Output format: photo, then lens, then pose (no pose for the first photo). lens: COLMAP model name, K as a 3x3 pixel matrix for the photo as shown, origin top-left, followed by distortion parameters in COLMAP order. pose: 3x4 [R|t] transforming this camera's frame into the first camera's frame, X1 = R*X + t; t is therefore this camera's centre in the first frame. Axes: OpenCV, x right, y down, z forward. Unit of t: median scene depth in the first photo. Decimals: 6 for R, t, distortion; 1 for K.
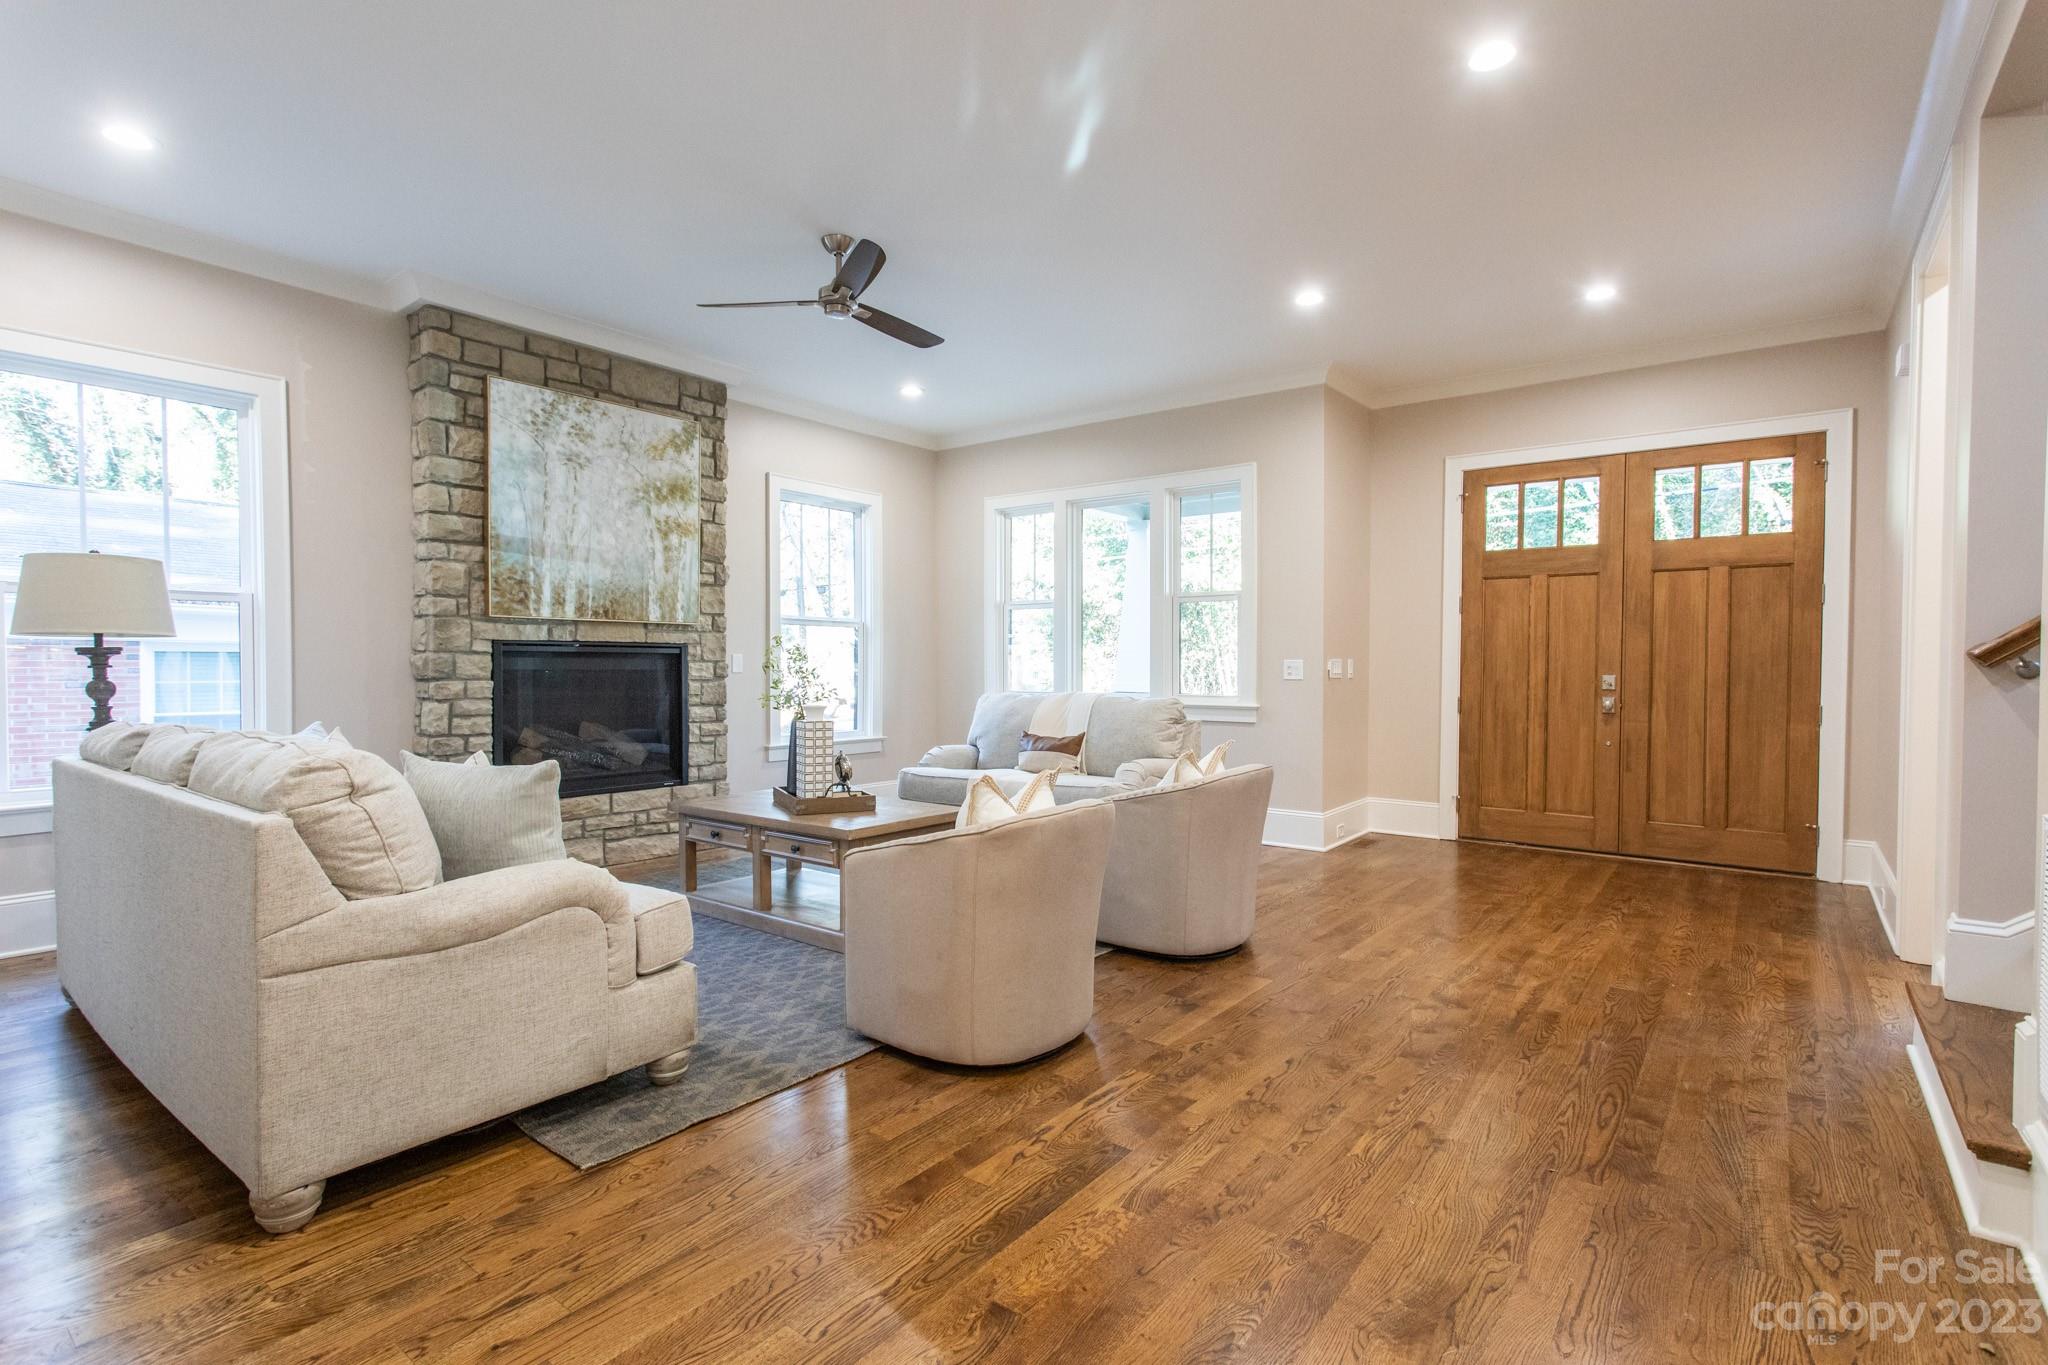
lens RADIAL K [[971.9, 0, 1023.0], [0, 971.9, 683.4], [0, 0, 1]] dist [0.001807, -0.000130]
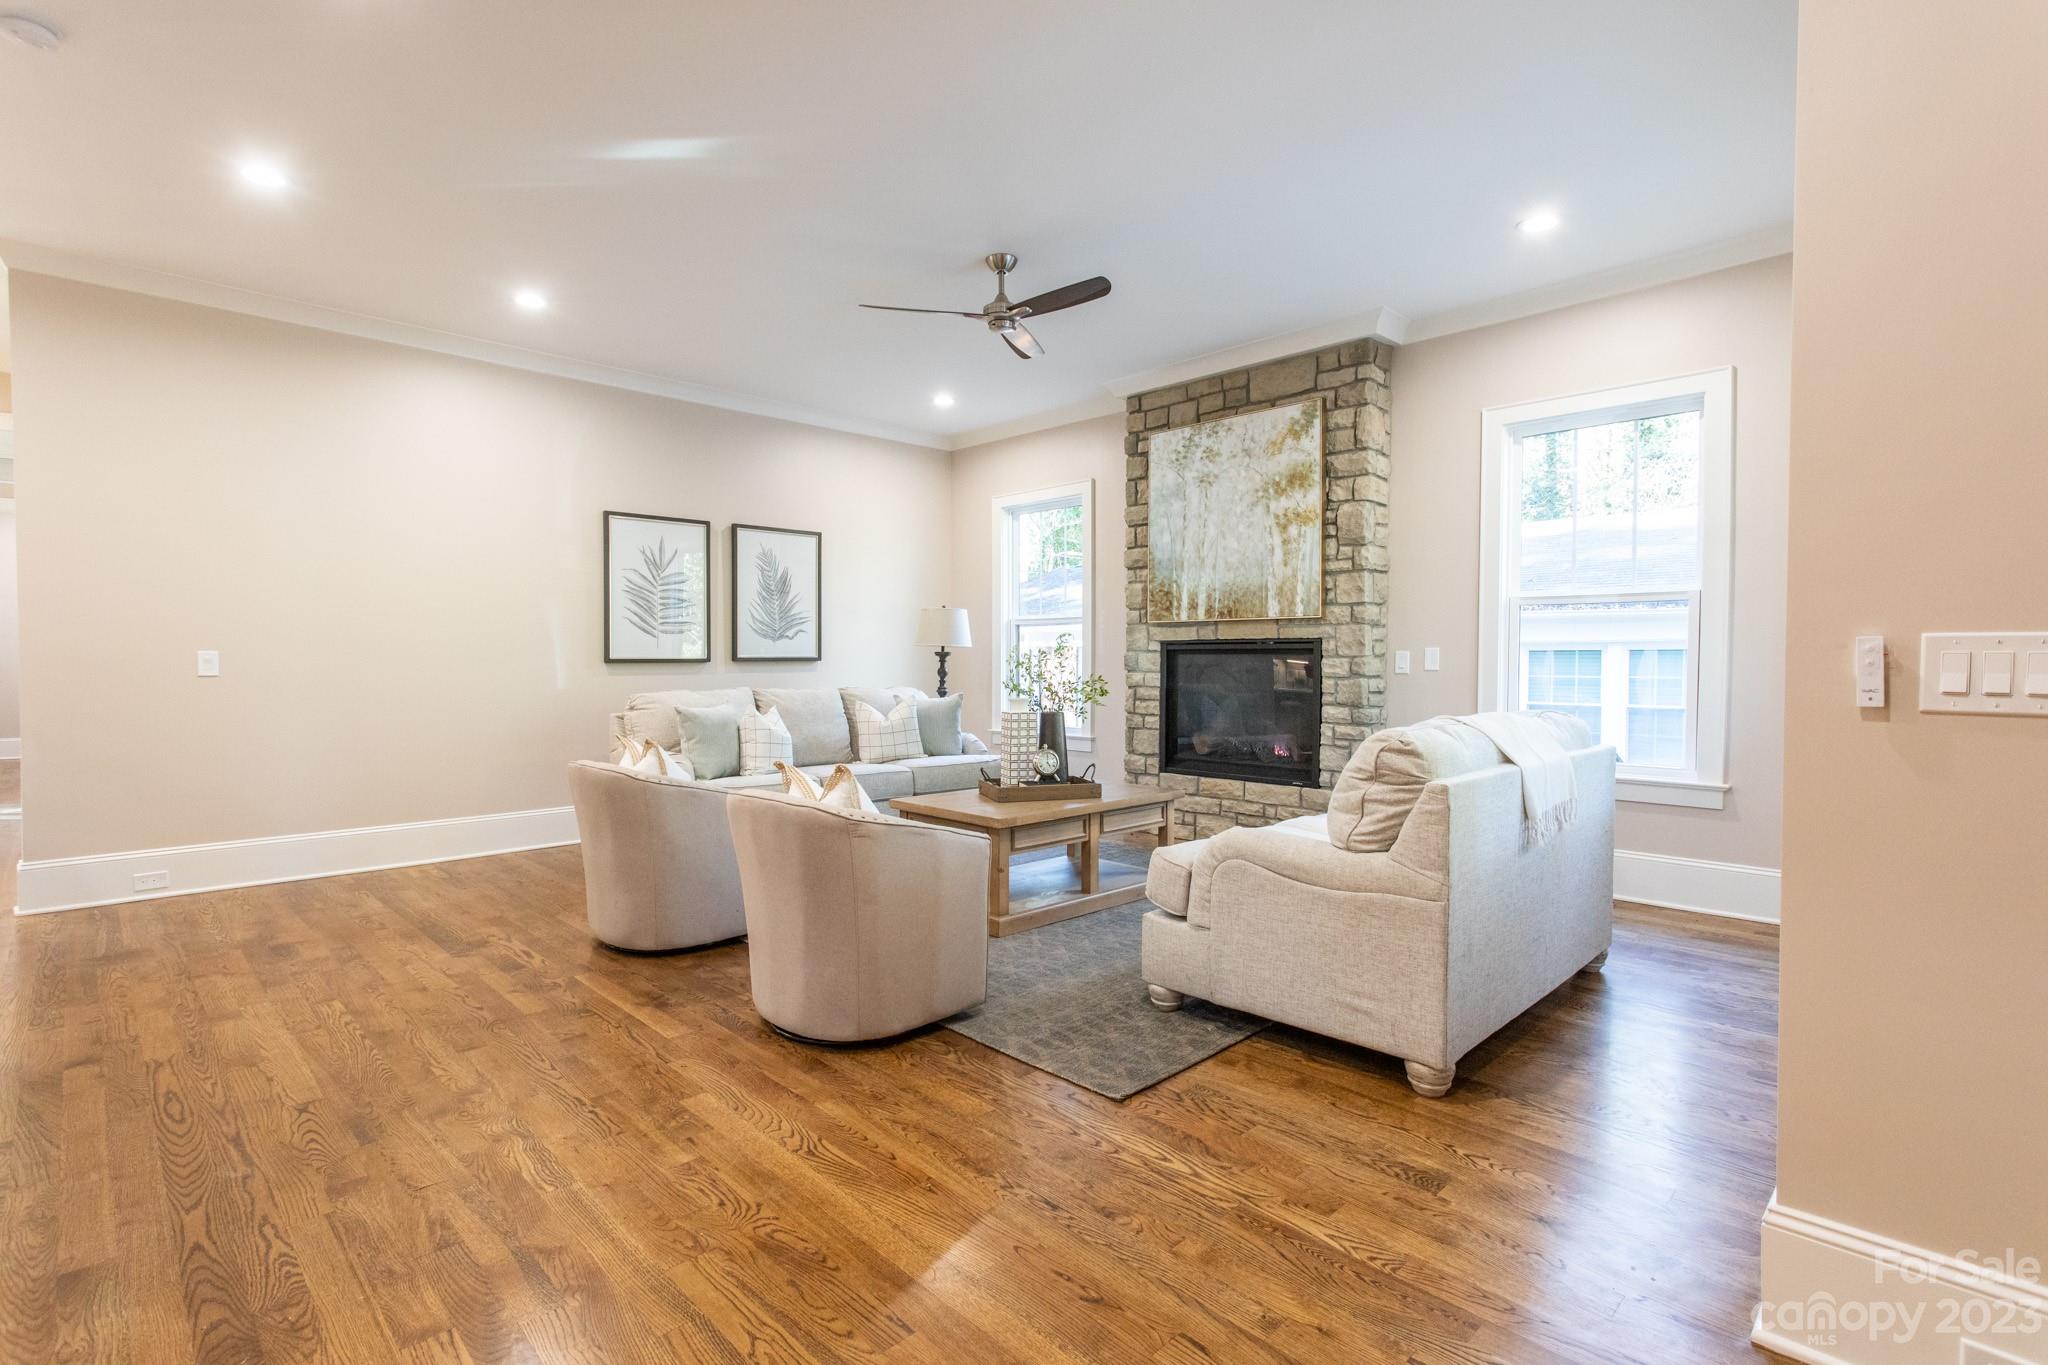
lens RADIAL K [[971.9, 0, 1021.0], [0, 971.9, 681.9], [0, 0, 1]] dist [0.001807, -0.000130]
pose [[-0.140105, 0.018974, -0.989955, 0.666076], [-0.020805, 0.999539, 0.022103, -0.014365], [0.989918, 0.023692, -0.139646, 0.909143]]
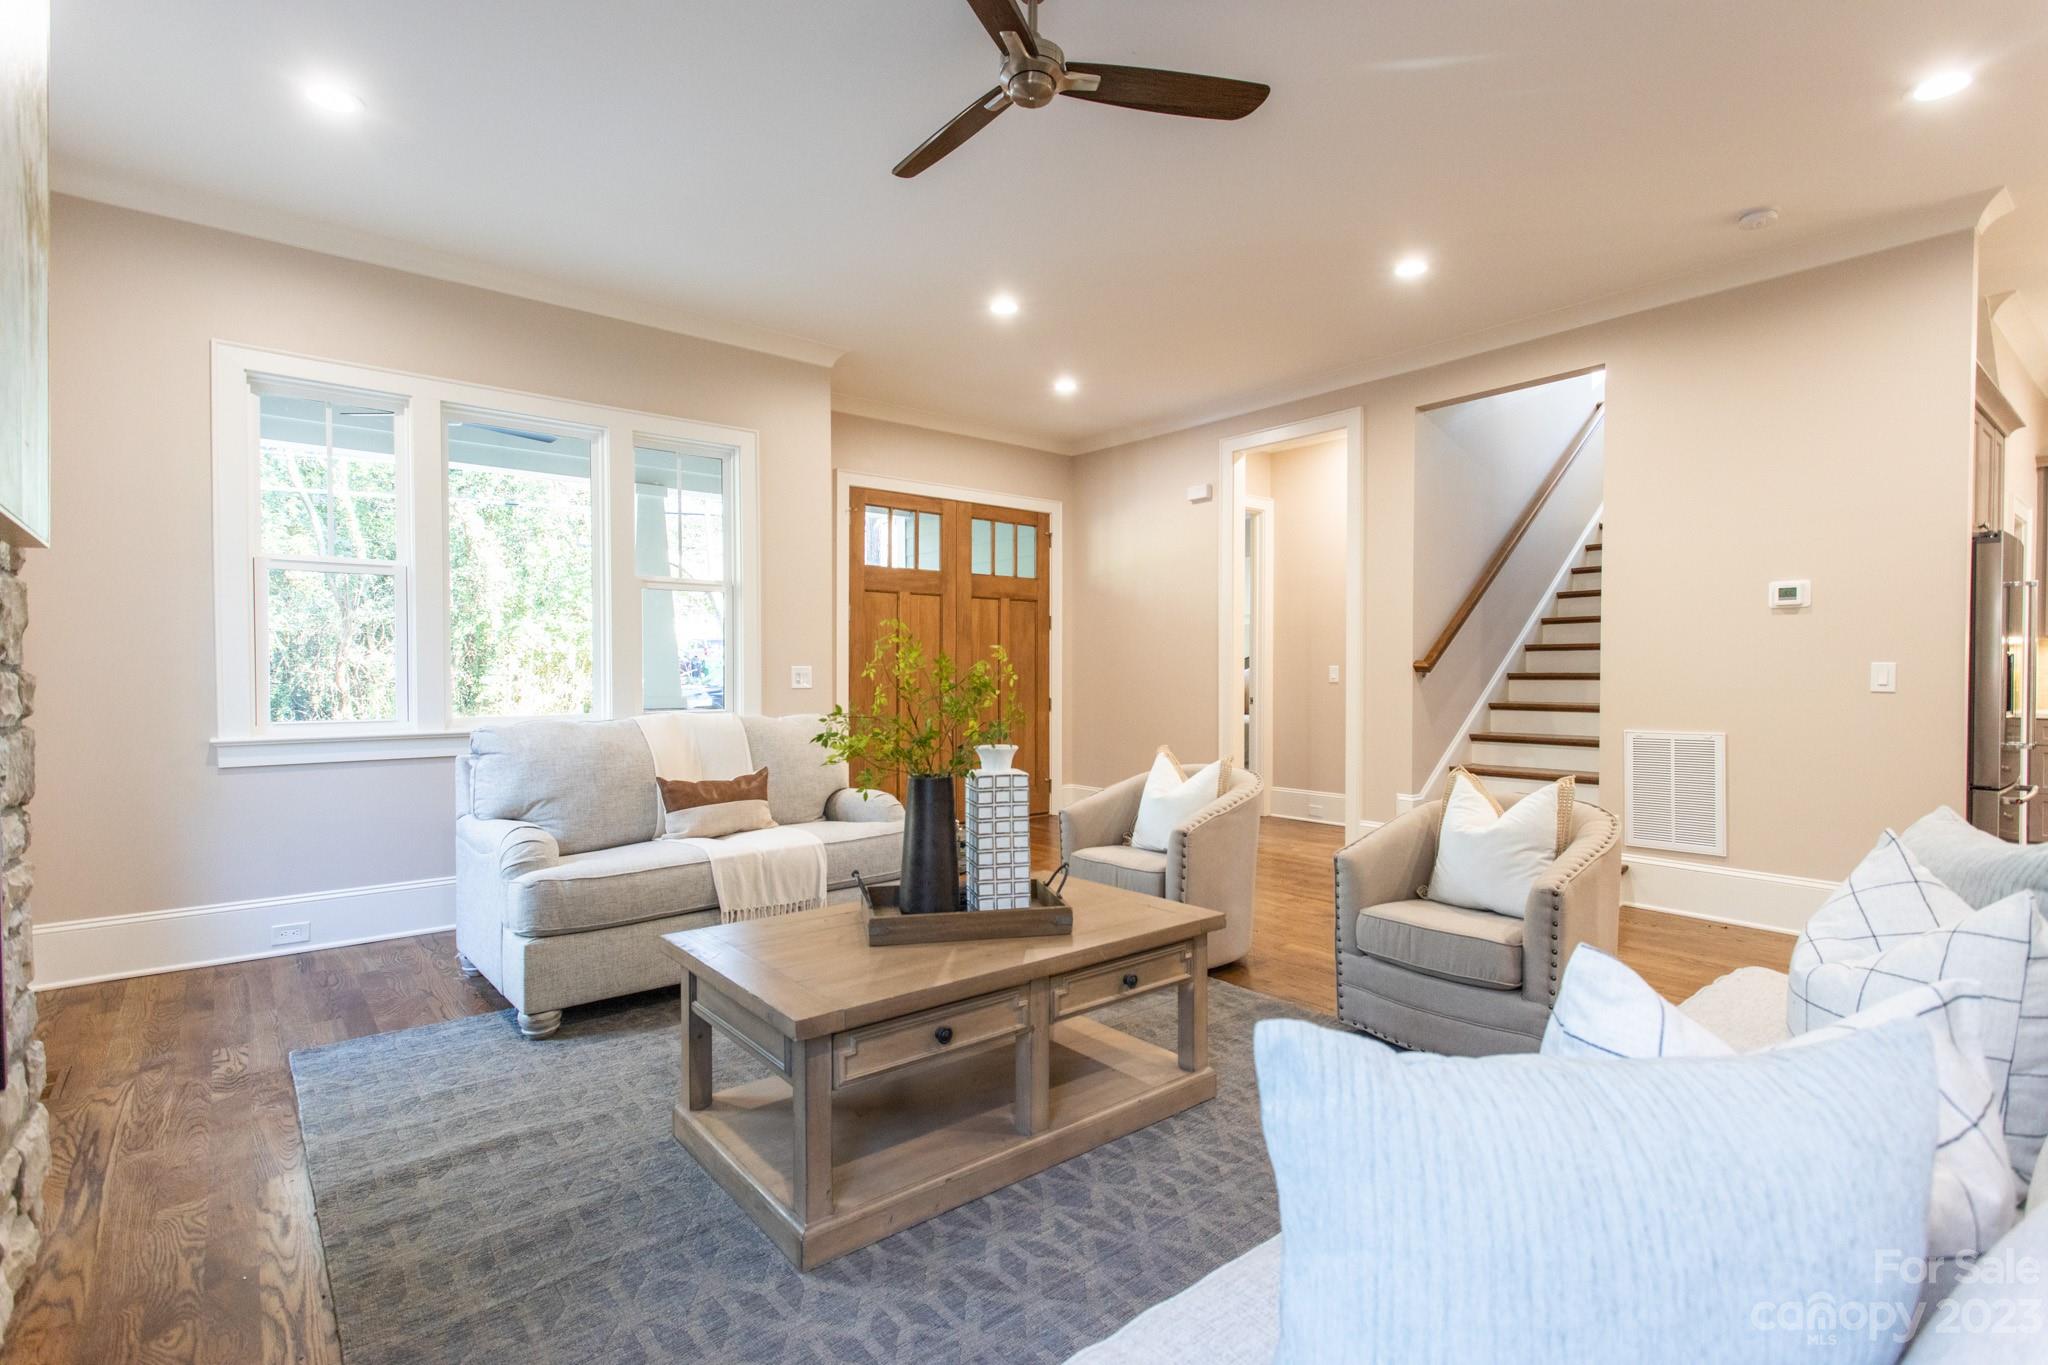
lens RADIAL K [[971.9, 0, 1024.7], [0, 971.9, 681.0], [0, 0, 1]] dist [0.001807, -0.000130]
pose [[0.220428, -0.014037, 0.975302, -0.599394], [0.021158, 0.999730, 0.009607, -0.016170], [-0.975174, 0.018518, 0.220666, 0.659911]]
